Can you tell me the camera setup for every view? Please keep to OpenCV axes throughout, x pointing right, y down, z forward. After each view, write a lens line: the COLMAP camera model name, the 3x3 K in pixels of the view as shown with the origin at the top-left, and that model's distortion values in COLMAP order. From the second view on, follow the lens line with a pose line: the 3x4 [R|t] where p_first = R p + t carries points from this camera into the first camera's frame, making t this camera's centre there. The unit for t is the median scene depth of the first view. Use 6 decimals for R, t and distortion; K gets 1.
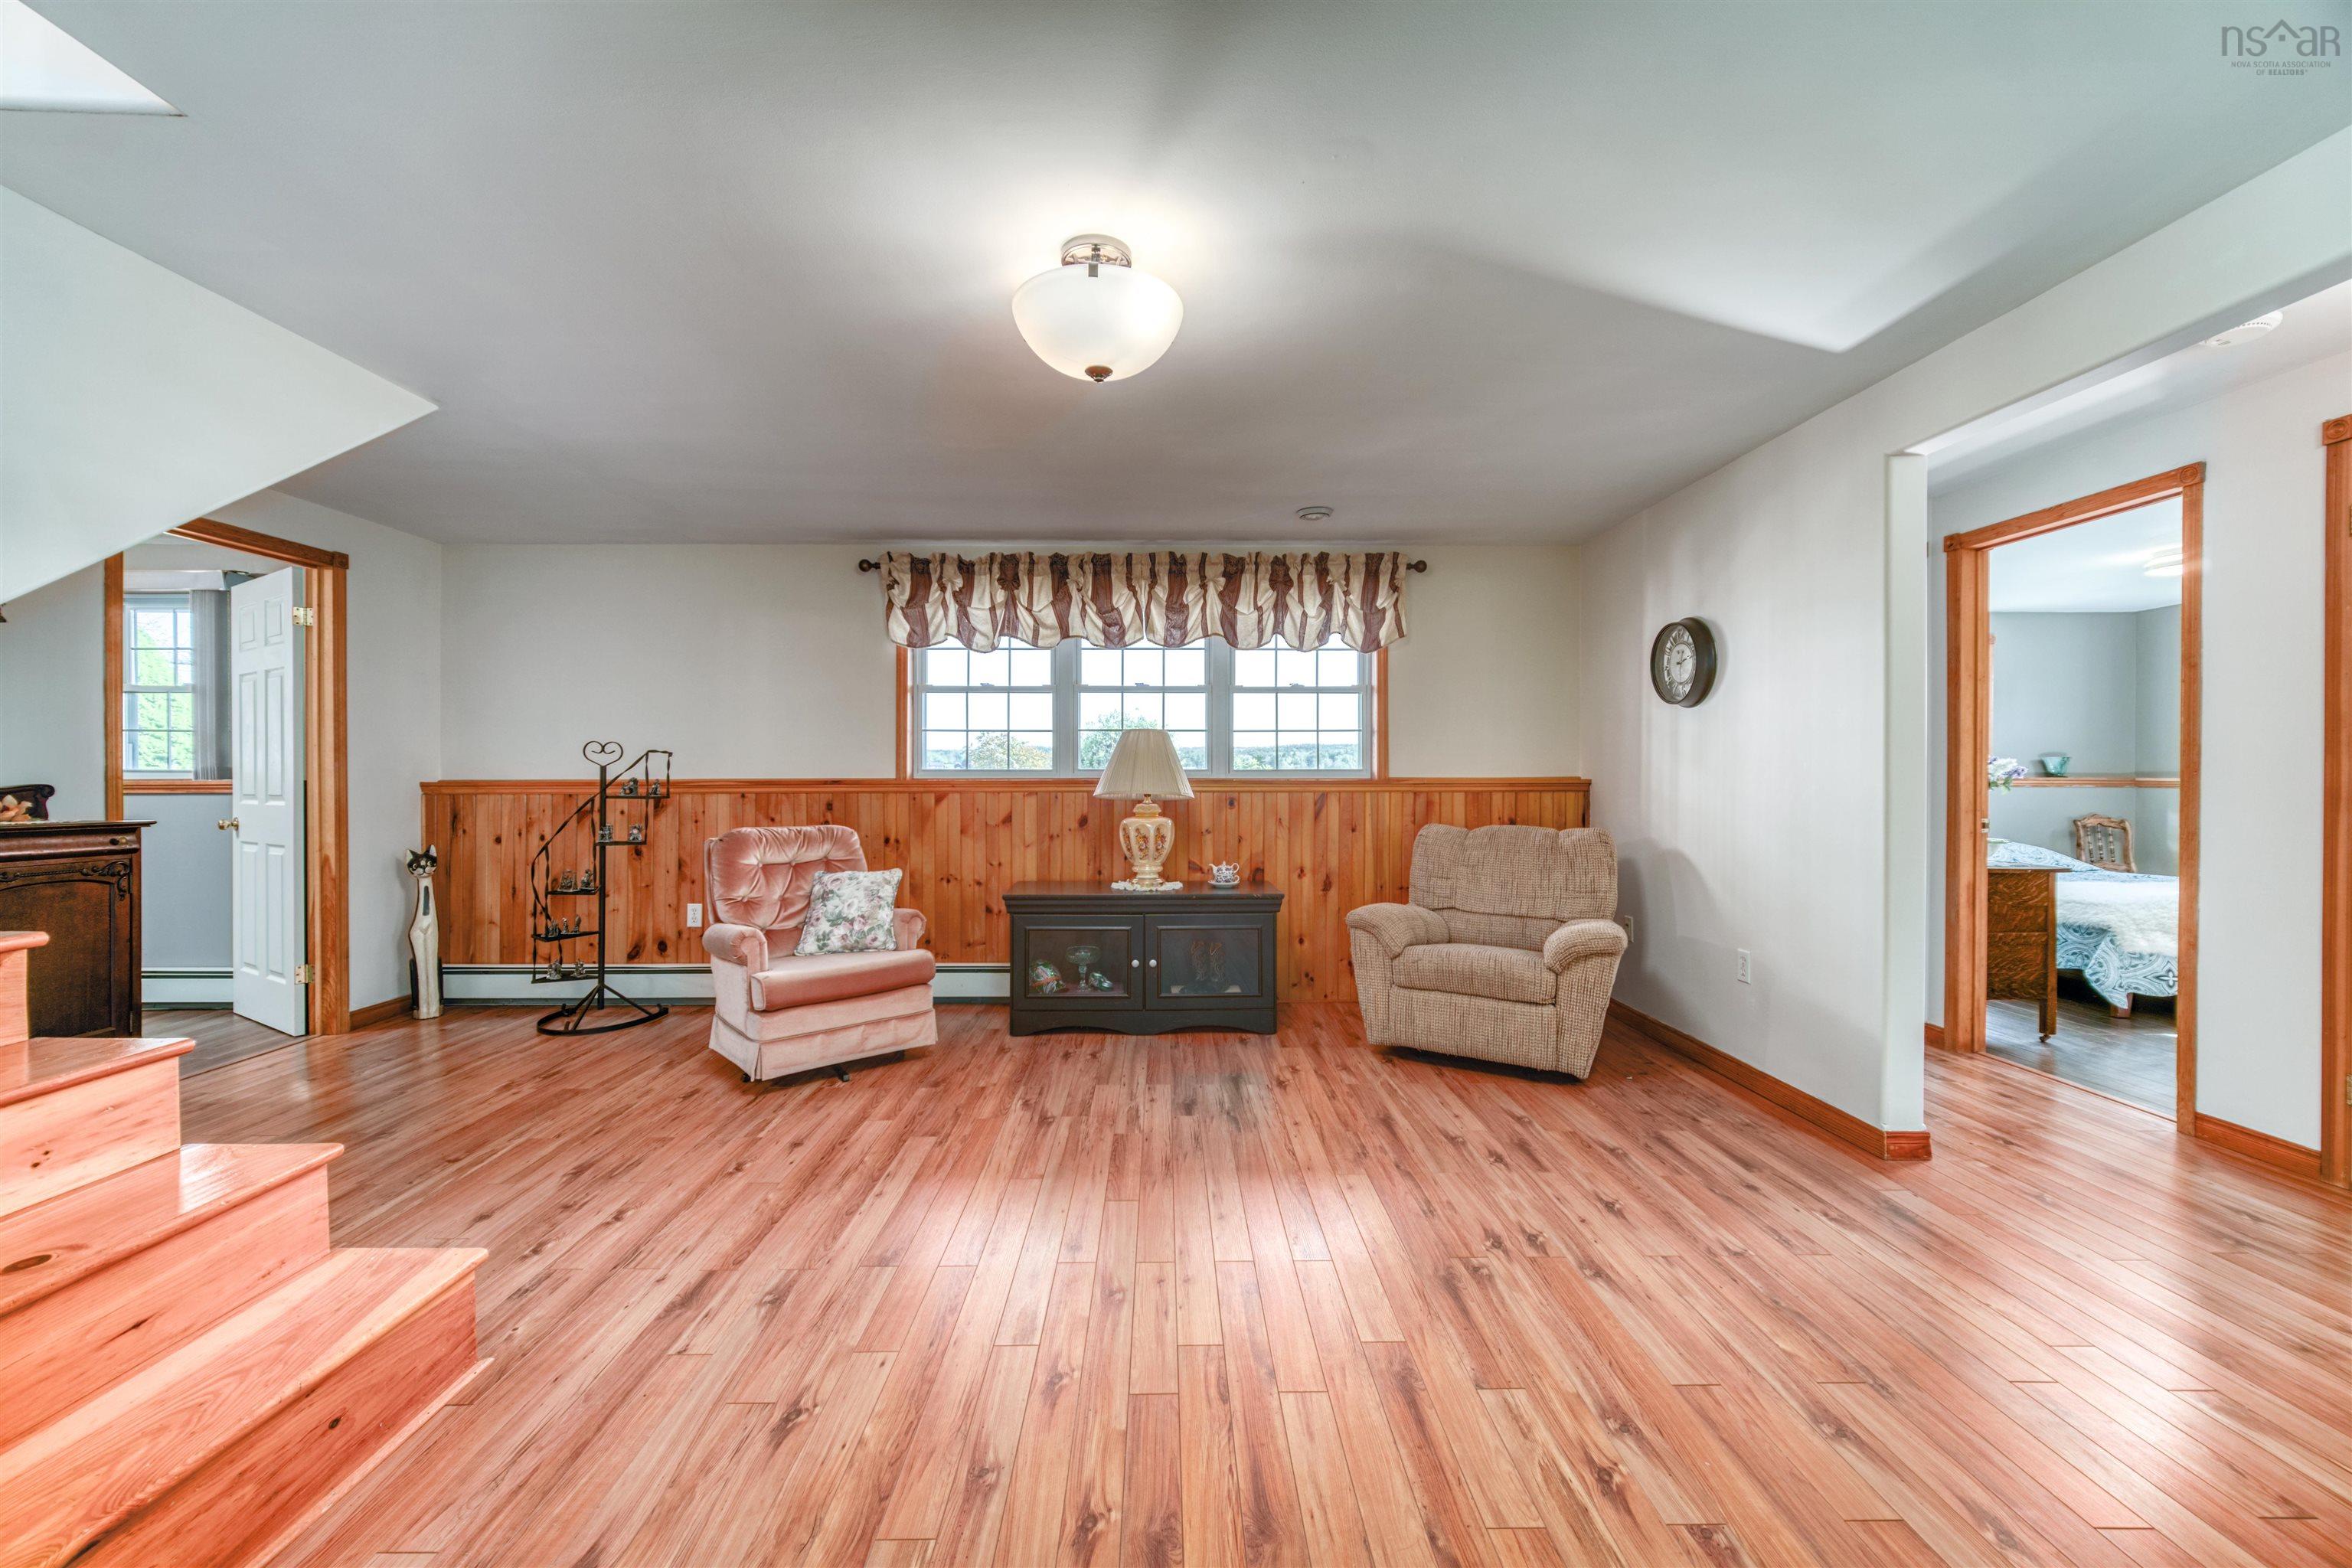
lens RADIAL K [[928.6, 0, 1165.5], [0, 928.6, 784.9], [0, 0, 1]] dist [-0.005484, 0.001077]
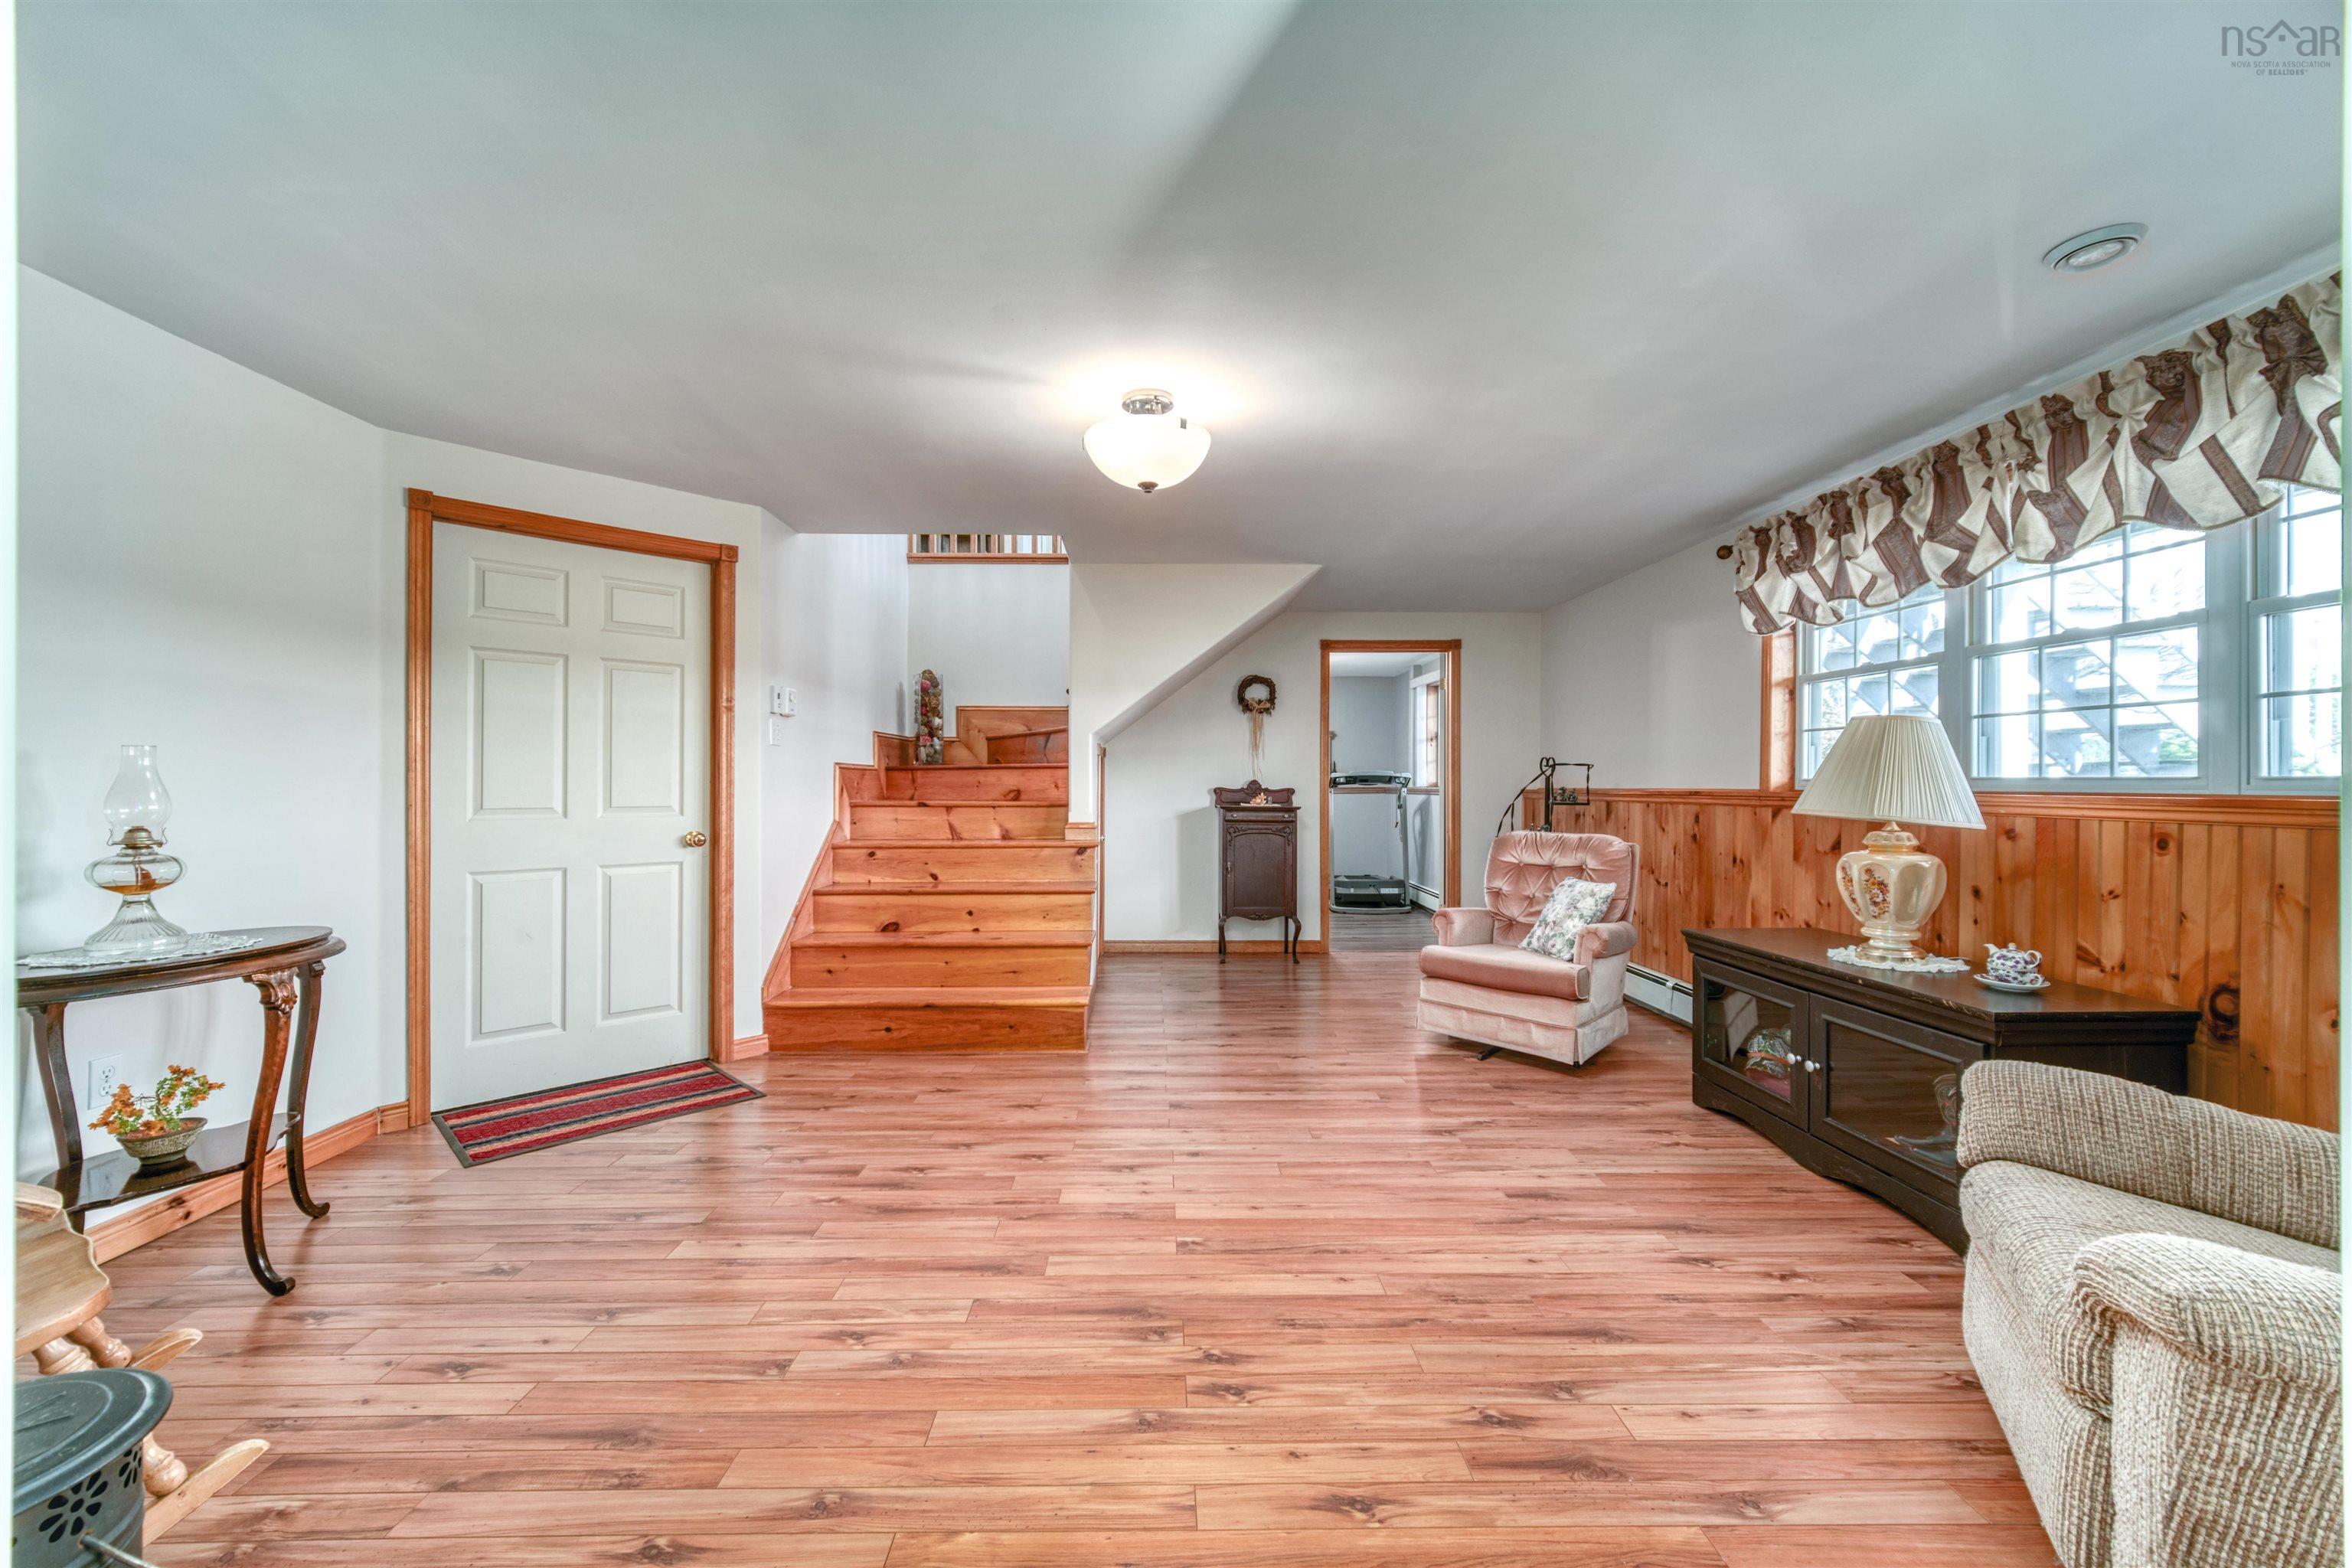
lens RADIAL K [[928.6, 0, 1172.2], [0, 928.6, 787.5], [0, 0, 1]] dist [-0.005484, 0.001077]
pose [[0.007704, 0.005164, -0.999957, 0.702007], [-0.014670, 0.999880, 0.005050, -0.006903], [0.999863, 0.014630, 0.007779, 0.568395]]
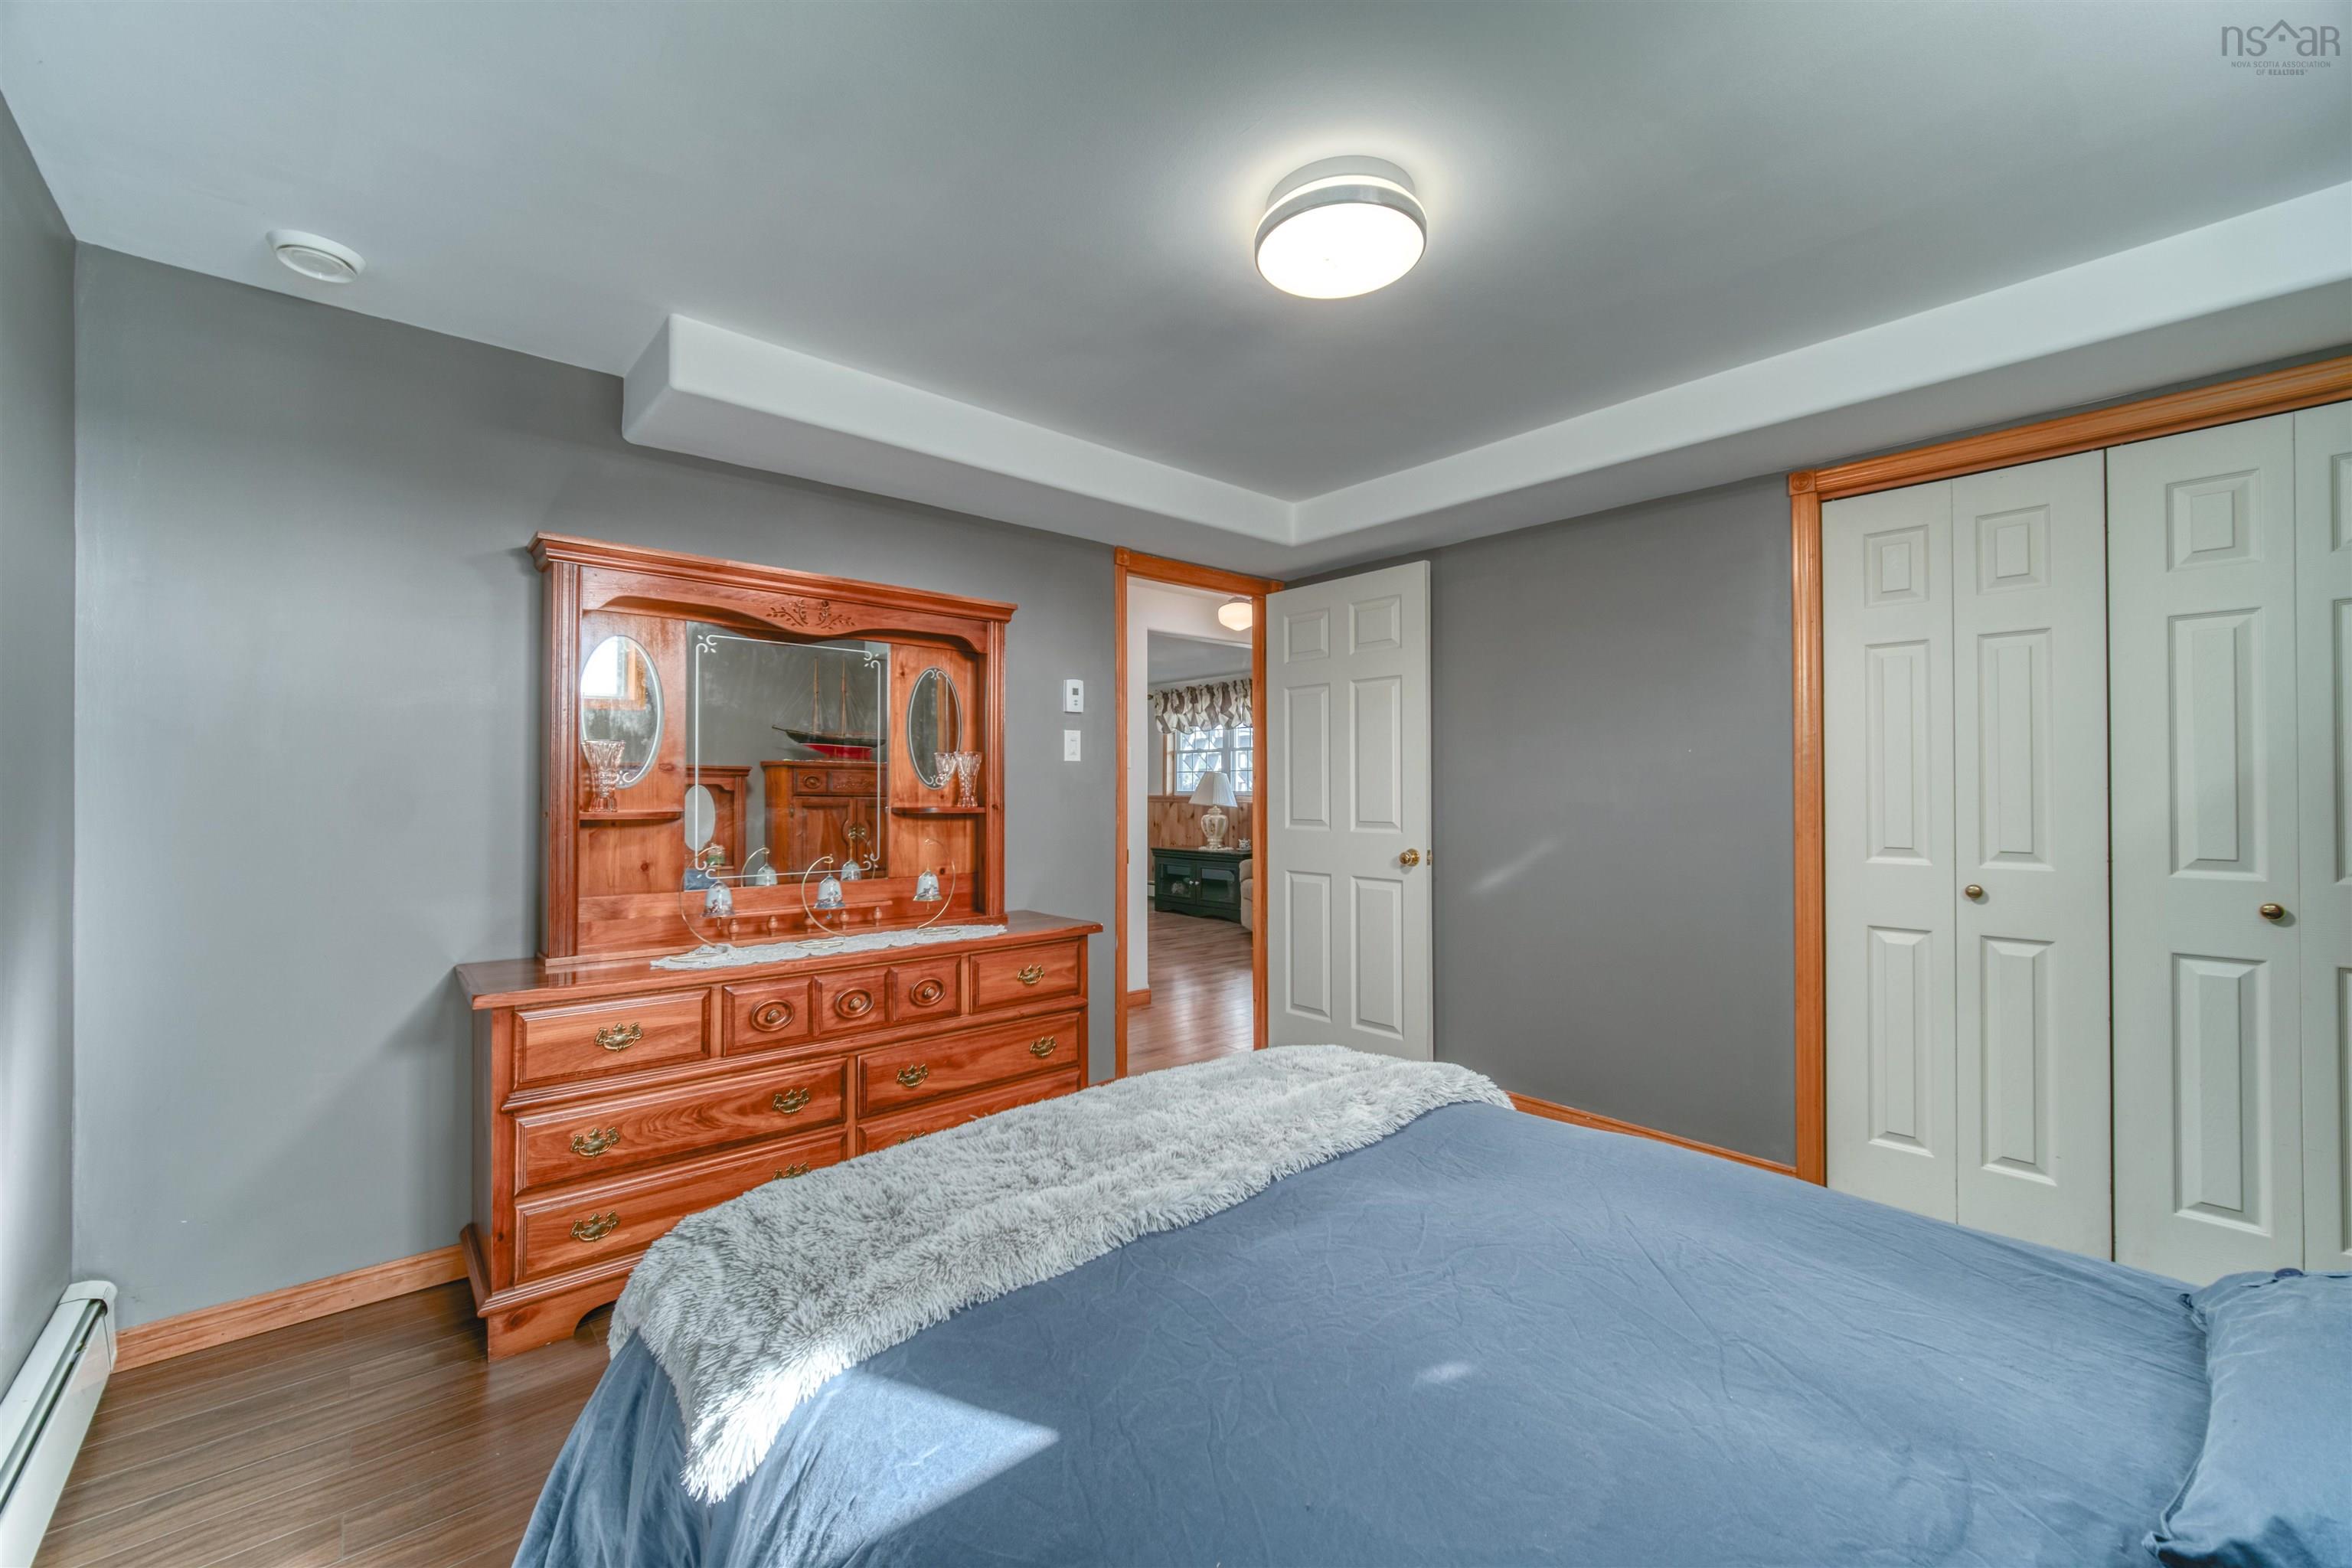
lens RADIAL K [[928.6, 0, 1173.5], [0, 928.6, 786.7], [0, 0, 1]] dist [-0.005484, 0.001077]
pose [[0.650748, -0.005182, -0.759276, 1.673612], [-0.007489, 0.999884, -0.013243, 0.001125], [0.759257, 0.014304, 0.650634, -0.450500]]
